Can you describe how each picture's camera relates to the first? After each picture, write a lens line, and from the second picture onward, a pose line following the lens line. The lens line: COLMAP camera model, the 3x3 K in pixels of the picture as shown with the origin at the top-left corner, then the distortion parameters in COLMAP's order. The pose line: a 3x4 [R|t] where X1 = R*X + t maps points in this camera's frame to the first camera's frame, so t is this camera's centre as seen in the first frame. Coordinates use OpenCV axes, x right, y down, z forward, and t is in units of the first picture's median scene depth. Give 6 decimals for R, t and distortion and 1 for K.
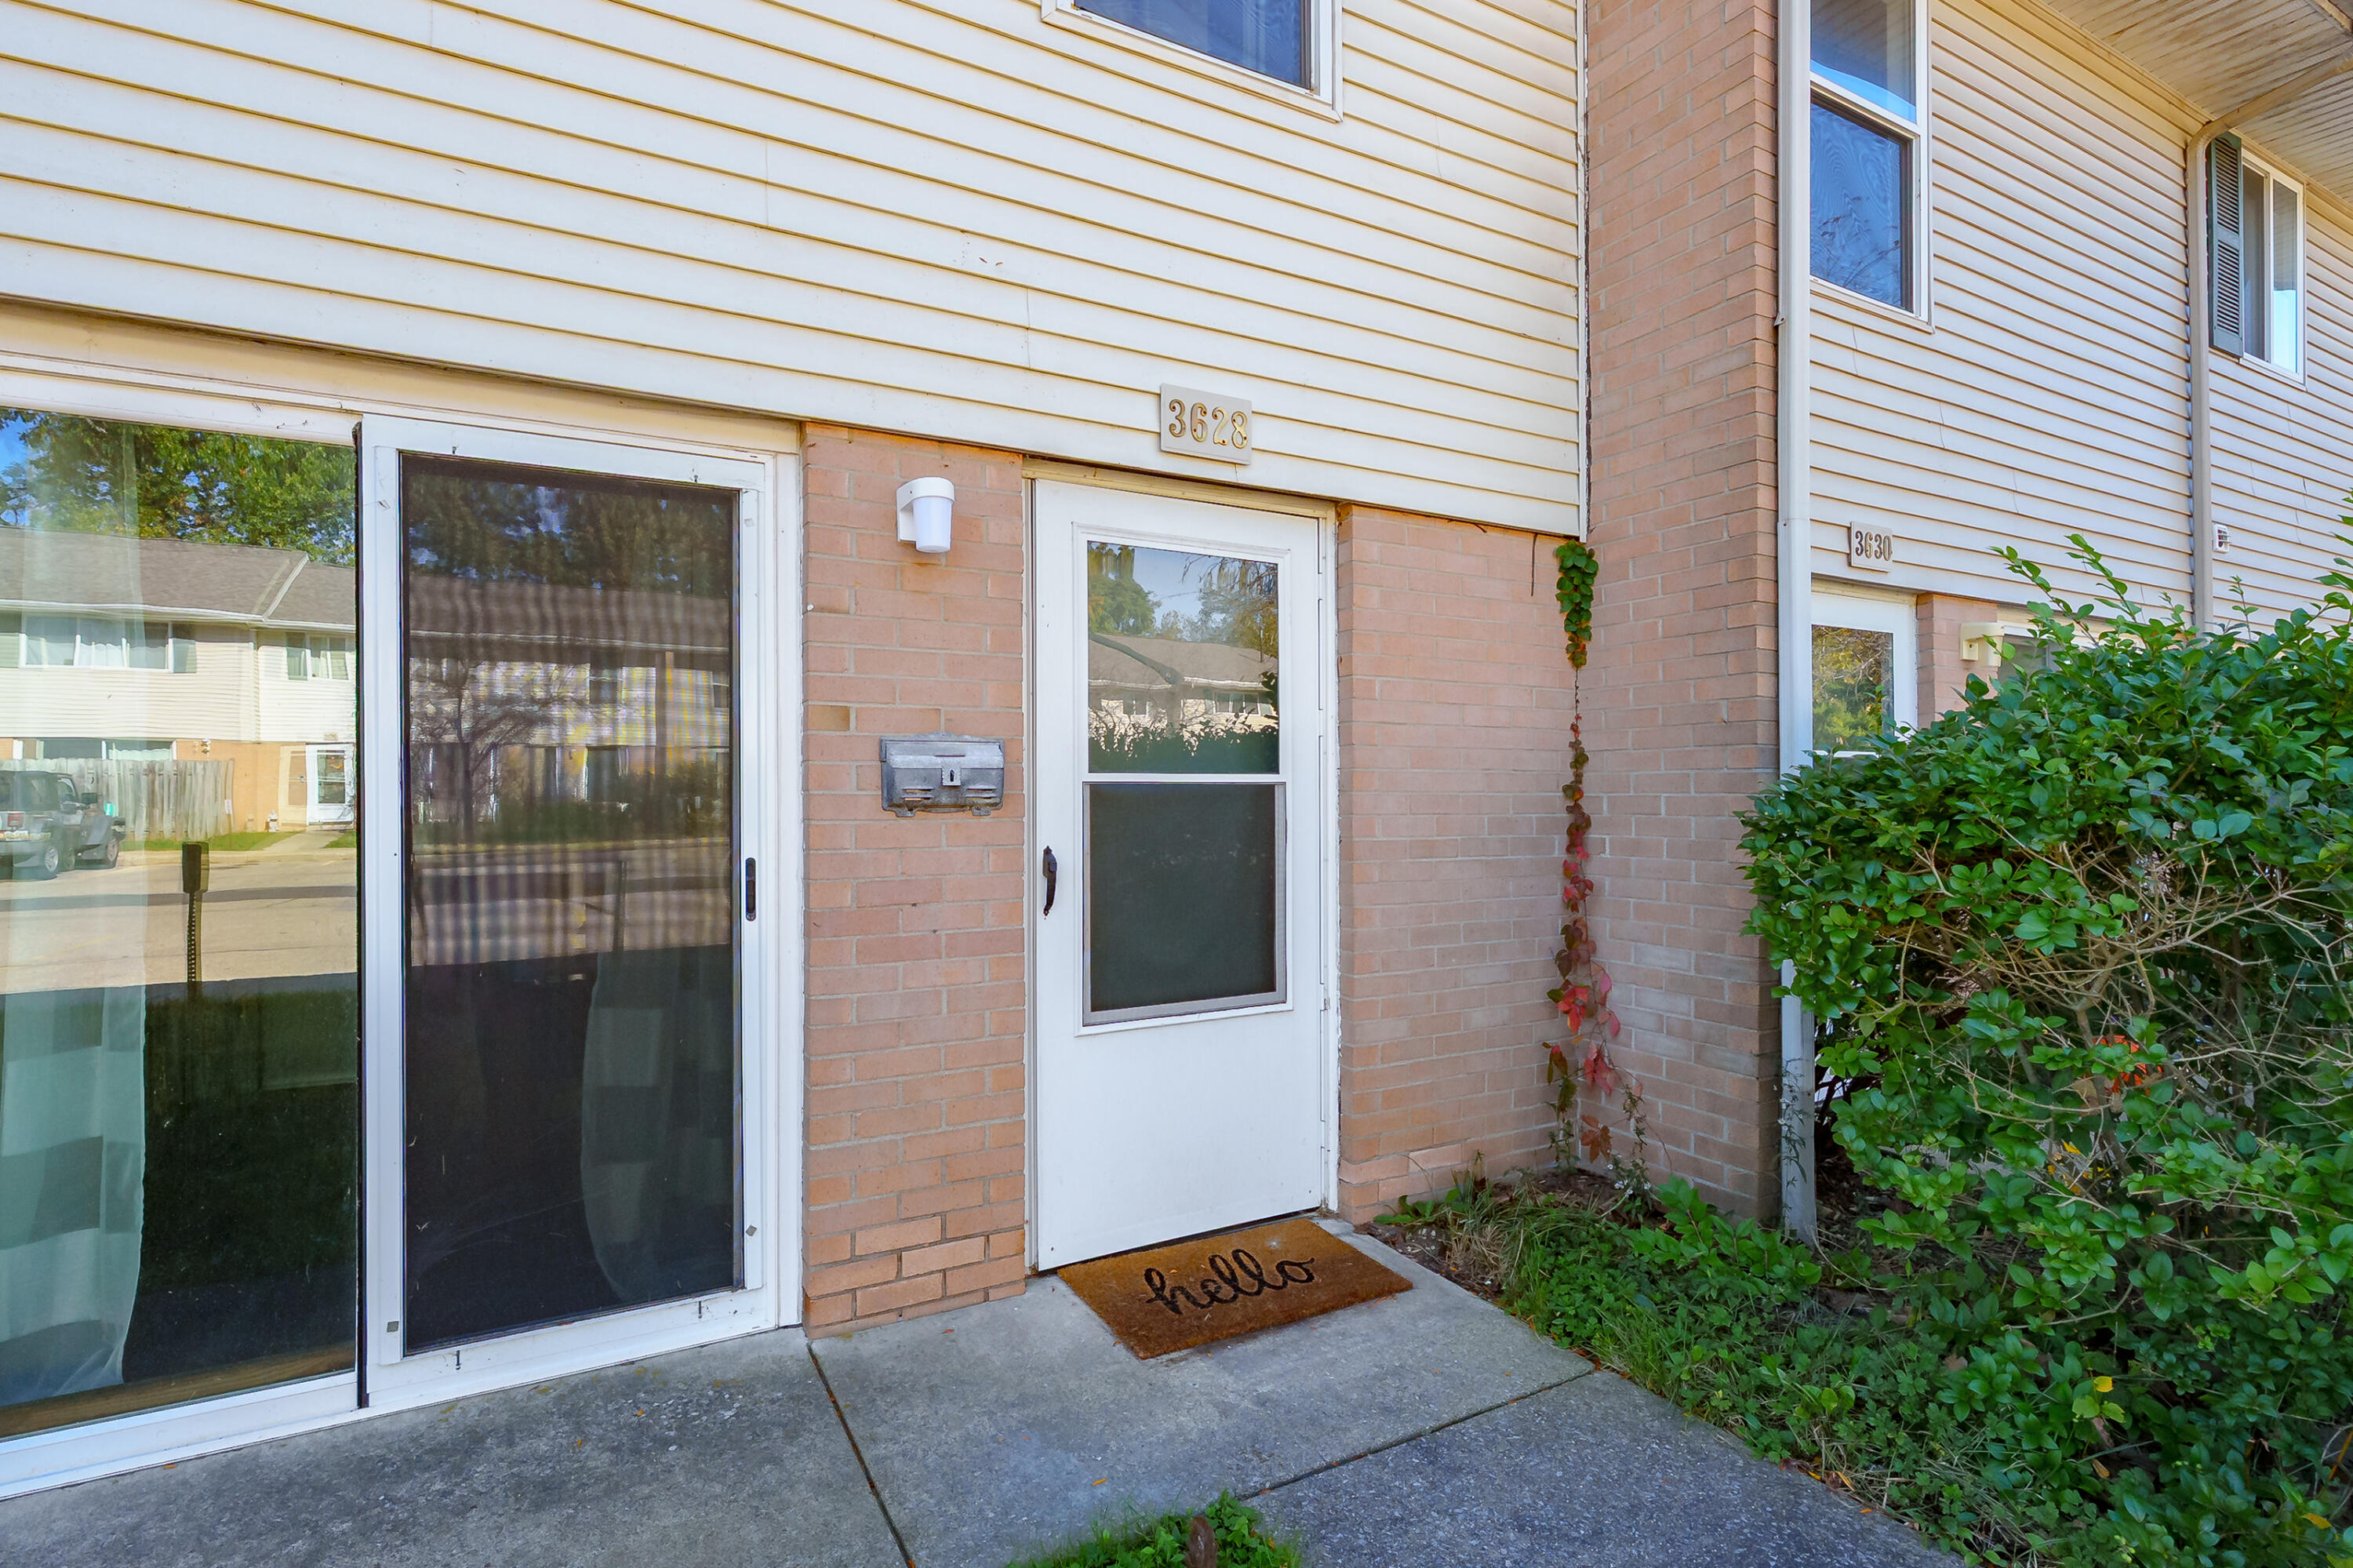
lens RADIAL K [[1134.0, 0, 1176.5], [0, 1134.0, 784.0], [0, 0, 1]] dist [-0.006591, 0.000102]
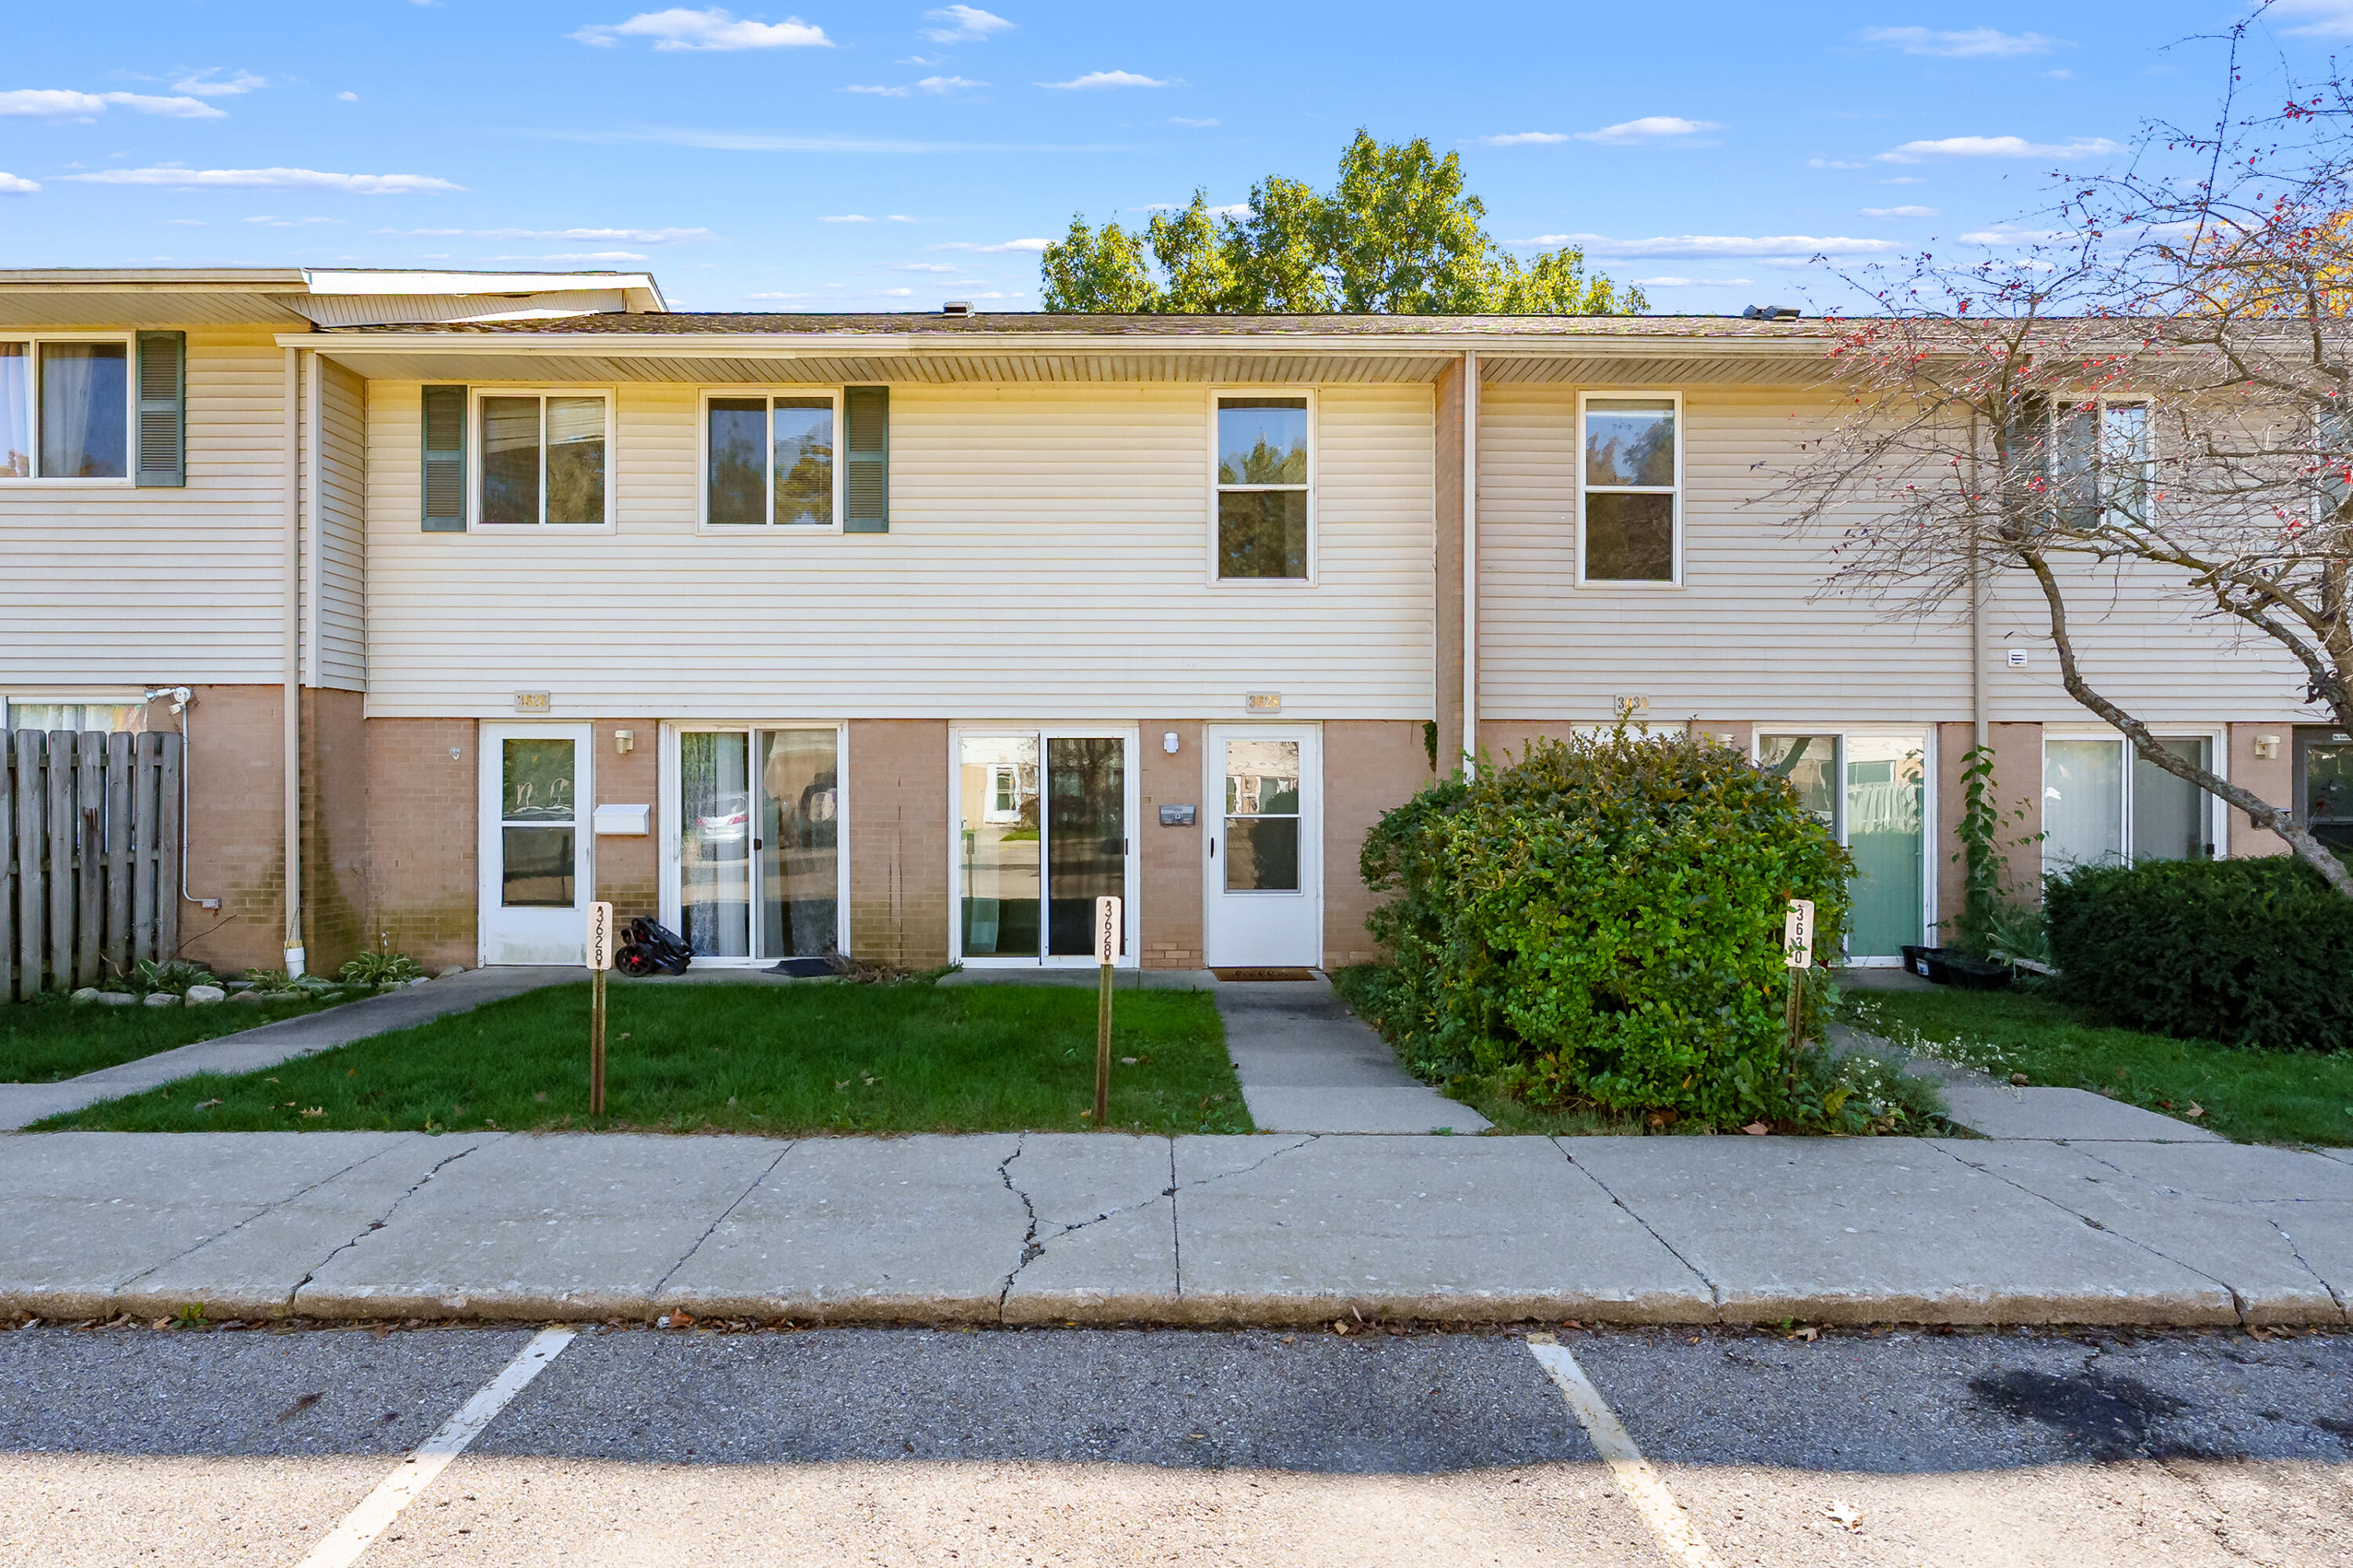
lens RADIAL K [[1134.0, 0, 1176.5], [0, 1134.0, 784.0], [0, 0, 1]] dist [-0.006591, 0.000102]
pose [[0.871327, -0.003581, -0.490690, 1.283707], [0.002391, 0.999992, -0.003053, -0.080906], [0.490697, 0.001487, 0.871329, -1.739185]]
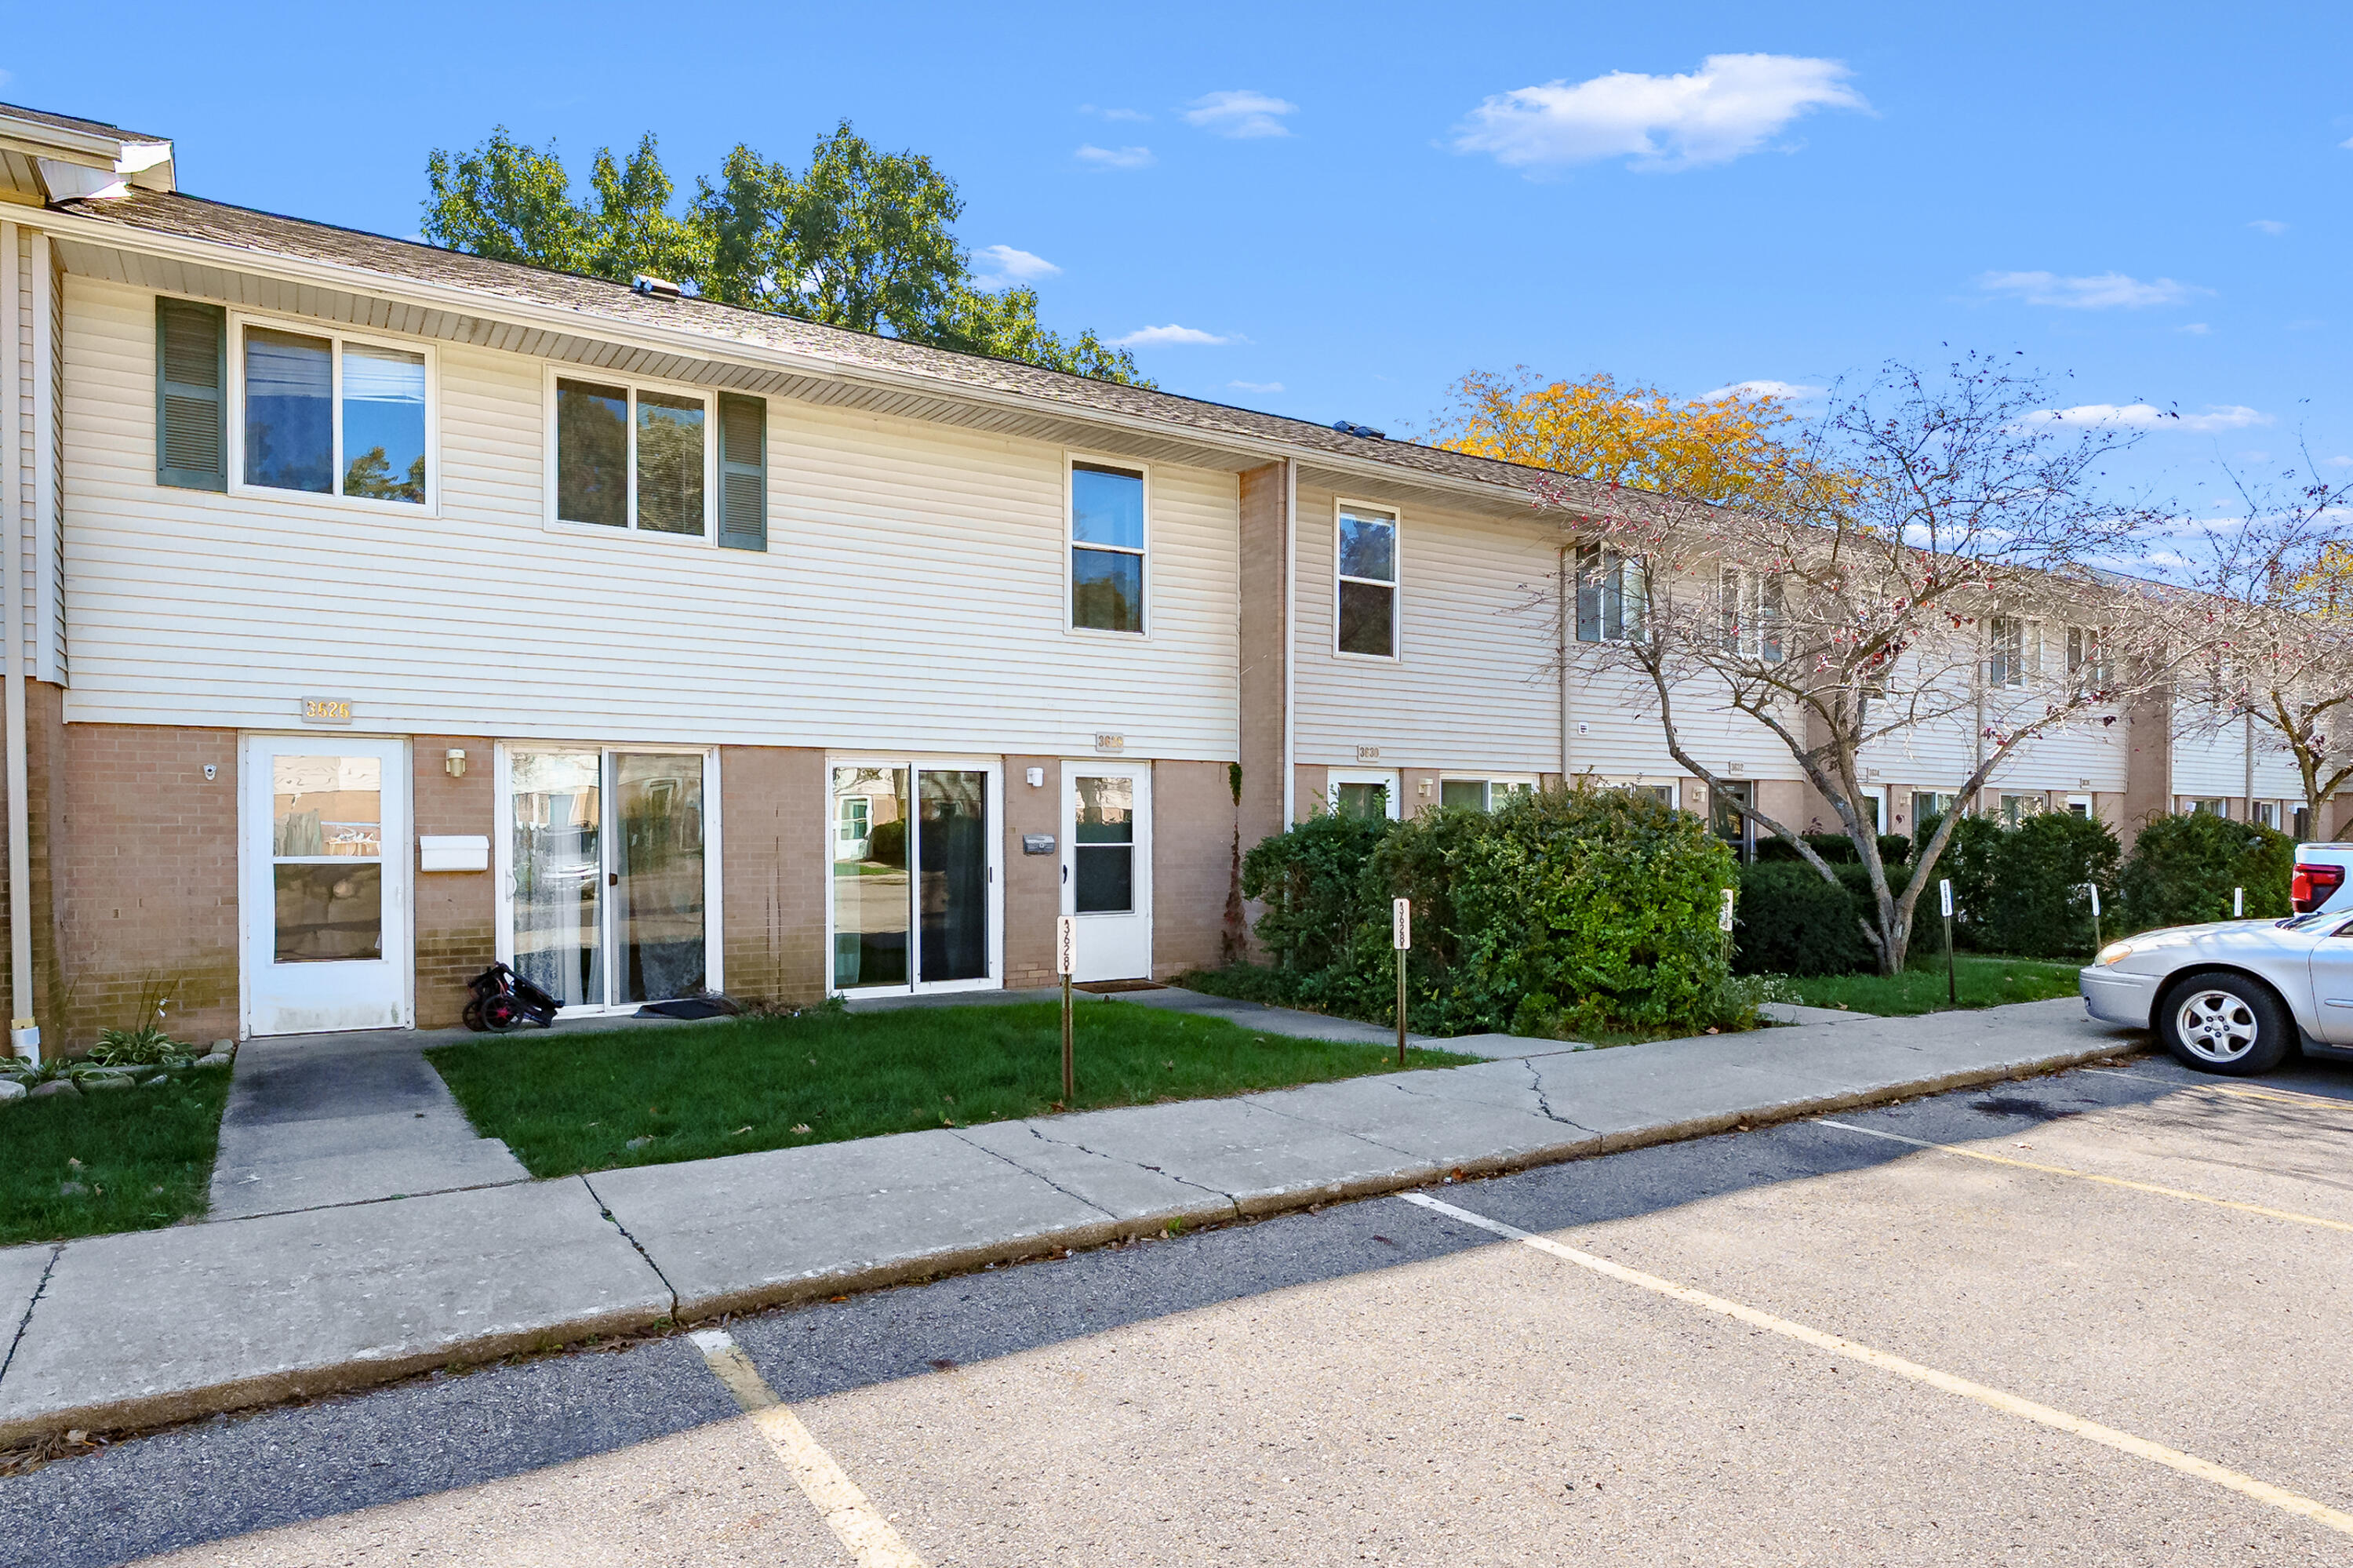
lens RADIAL K [[1253.4, 0, 1091.8], [0, 1253.4, 827.1], [0, 0, 1]] dist [-0.004438, 0.000041]
pose [[0.999968, 0.001281, -0.007953, 0.001726], [-0.001231, 0.999979, 0.006332, -0.079170], [0.007961, -0.006322, 0.999948, -2.679369]]
